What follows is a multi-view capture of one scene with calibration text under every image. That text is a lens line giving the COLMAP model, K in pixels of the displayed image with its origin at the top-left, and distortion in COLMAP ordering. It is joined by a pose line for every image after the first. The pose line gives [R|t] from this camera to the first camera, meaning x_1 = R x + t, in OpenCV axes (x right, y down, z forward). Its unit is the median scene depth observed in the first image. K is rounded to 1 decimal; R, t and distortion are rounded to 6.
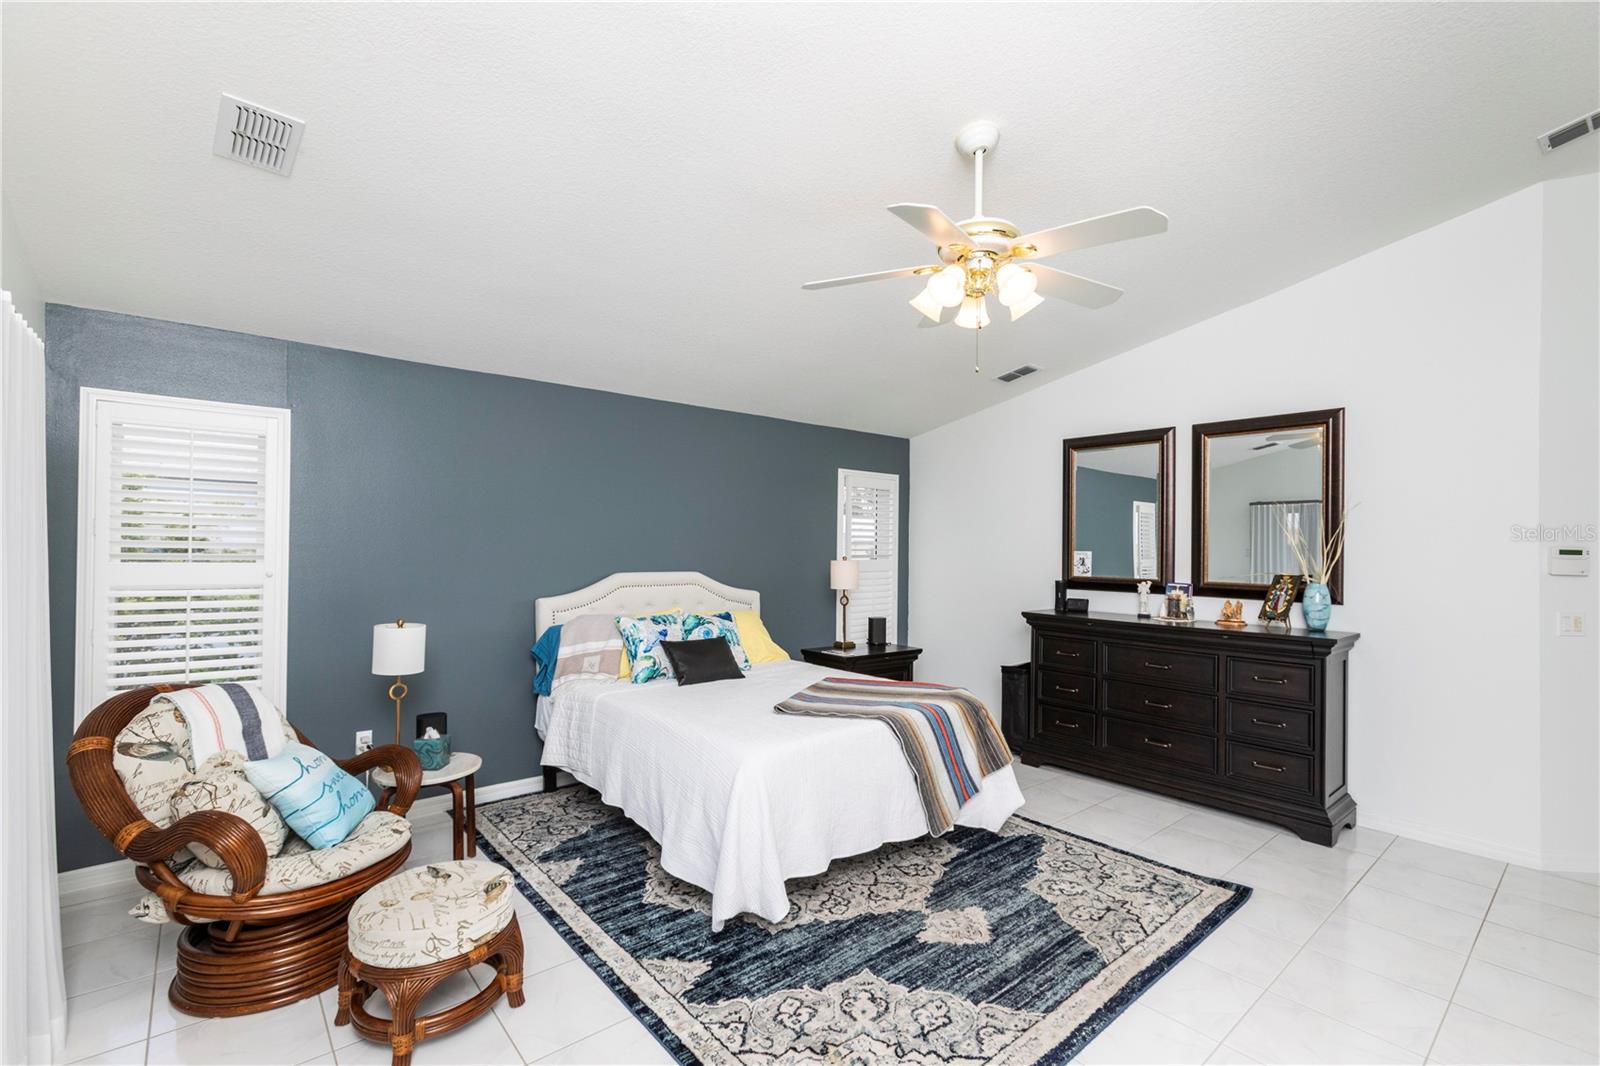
lens RADIAL K [[707.9, 0, 811.4], [0, 707.9, 543.1], [0, 0, 1]] dist [-0.013944, 0.007846]
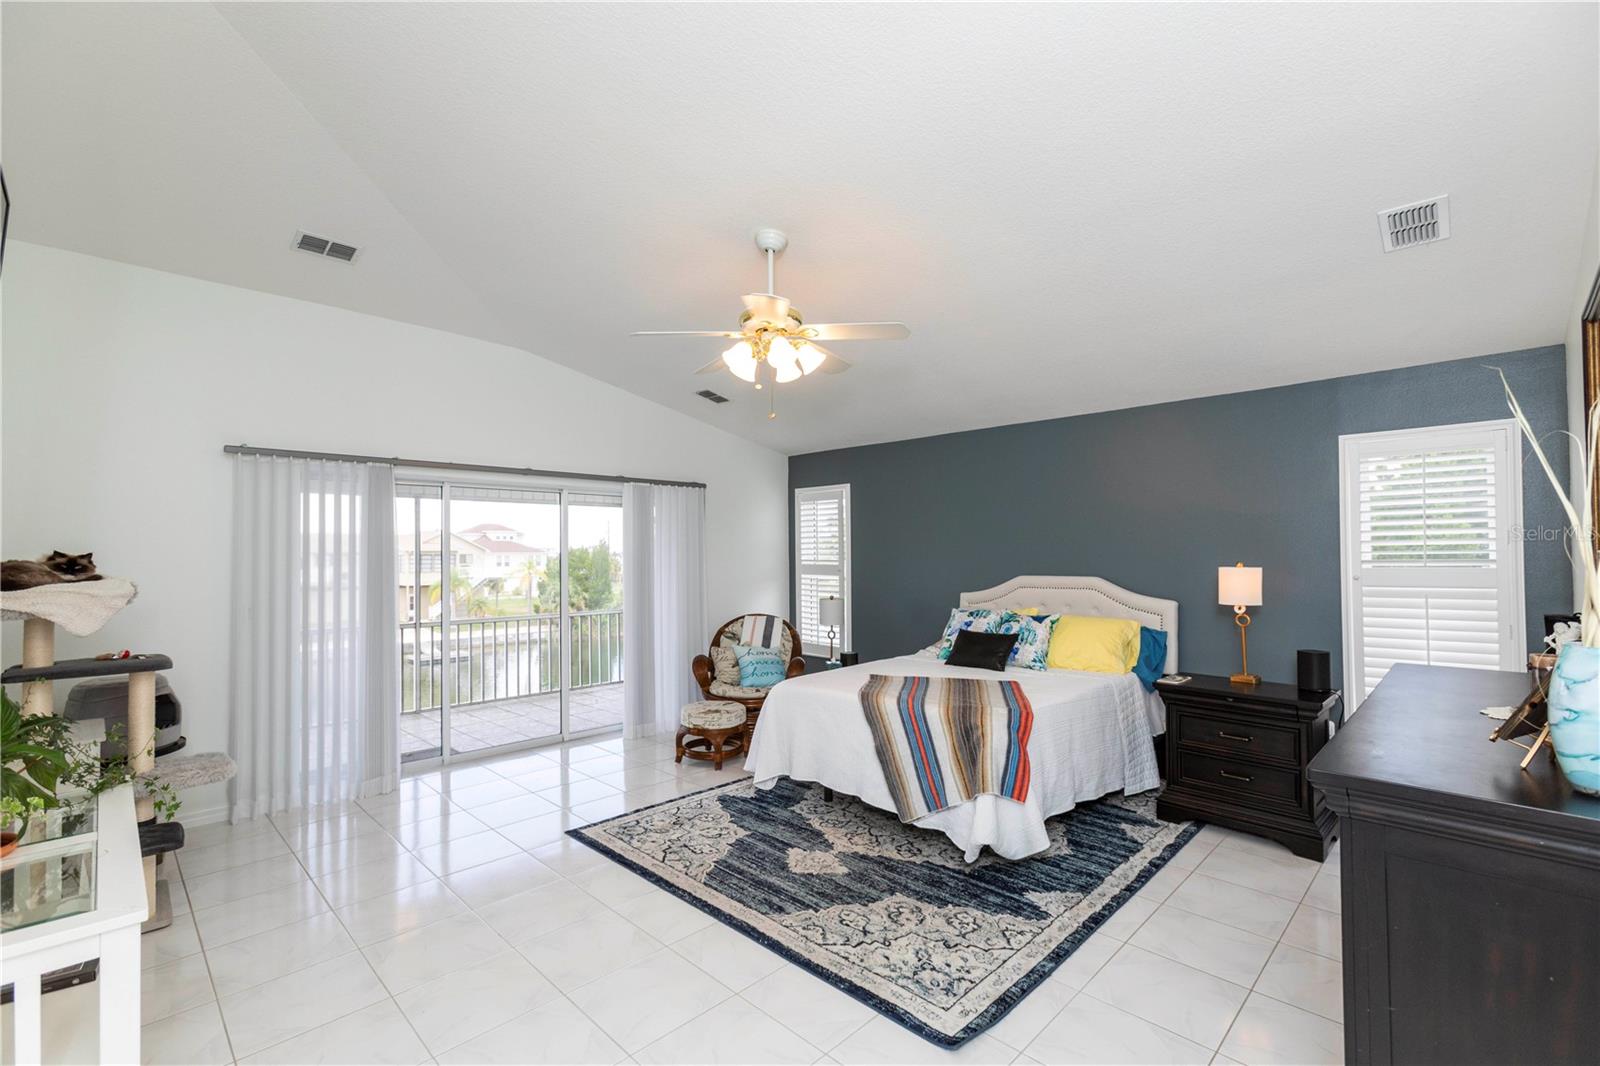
lens RADIAL K [[707.9, 0, 795.2], [0, 707.9, 543.4], [0, 0, 1]] dist [-0.013944, 0.007846]
pose [[0.082441, -0.017011, -0.996451, 1.410614], [0.021089, 0.999660, -0.015321, -0.000567], [0.996373, -0.019751, 0.082772, 0.848107]]
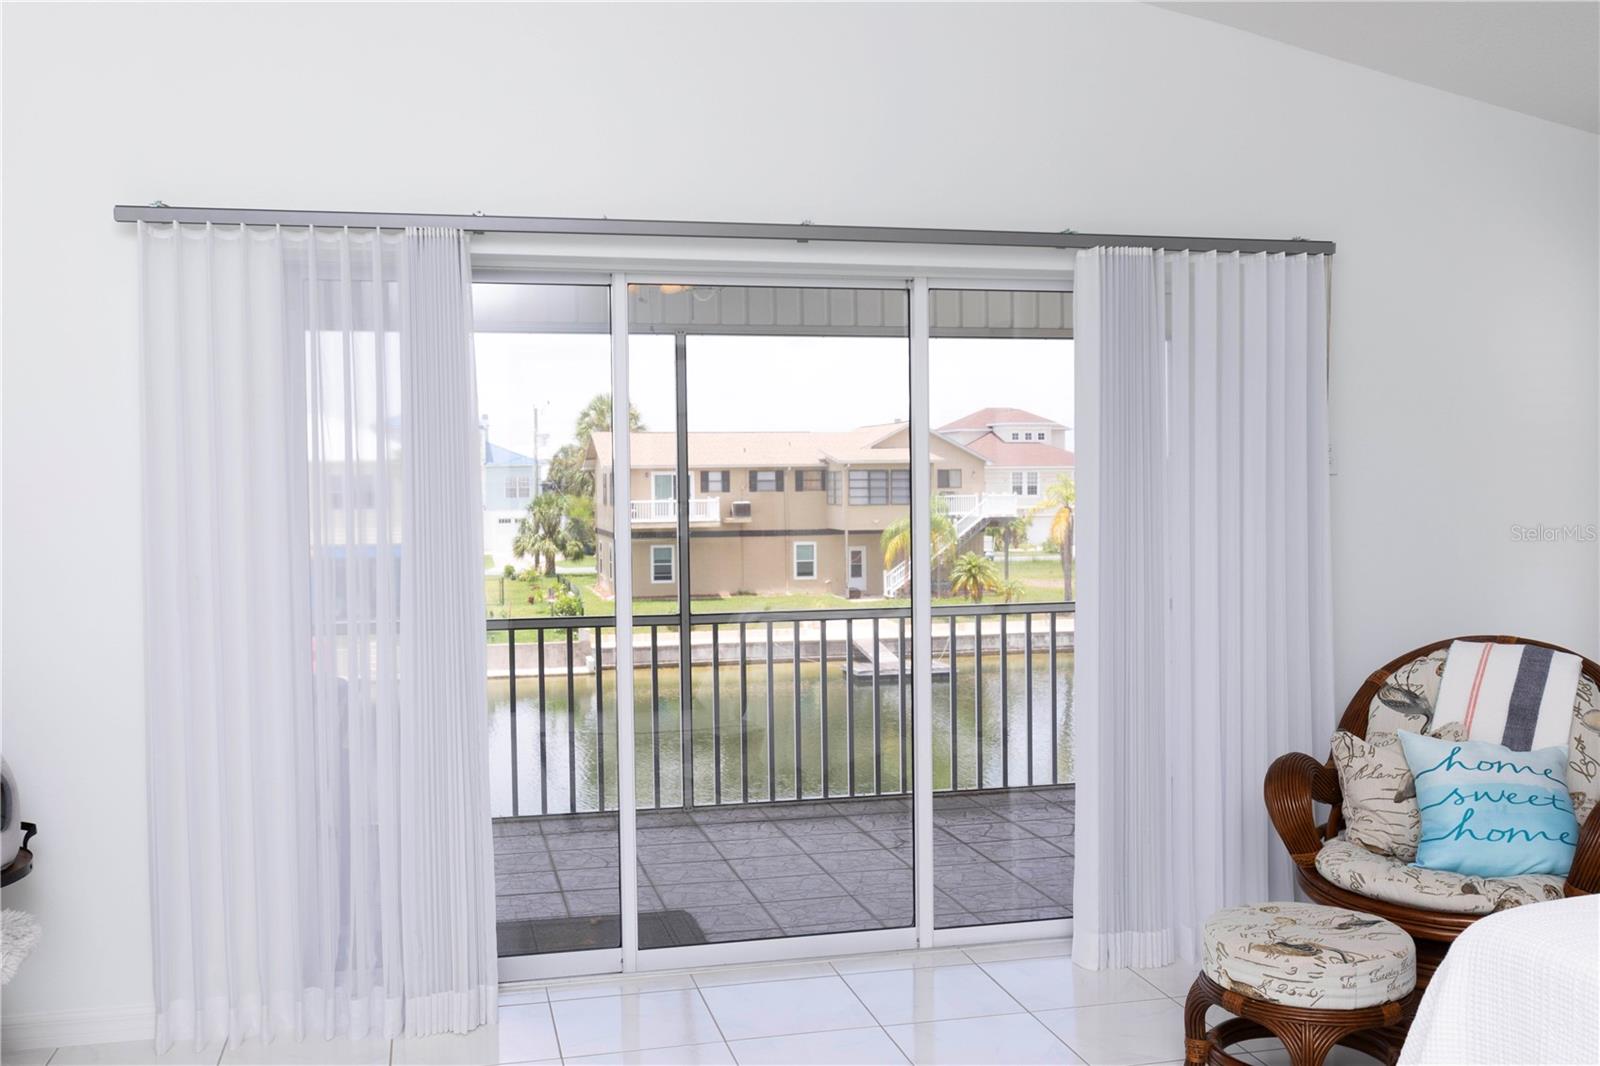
lens RADIAL K [[1506.9, 0, 797.5], [0, 1506.9, 531.3], [0, 0, 1]] dist [-0.005769, 0.000000]
pose [[-0.450034, 0.034855, -0.892331, 0.851523], [0.019883, 0.999381, 0.029009, 0.018656], [0.892790, -0.004687, -0.450449, 0.964964]]
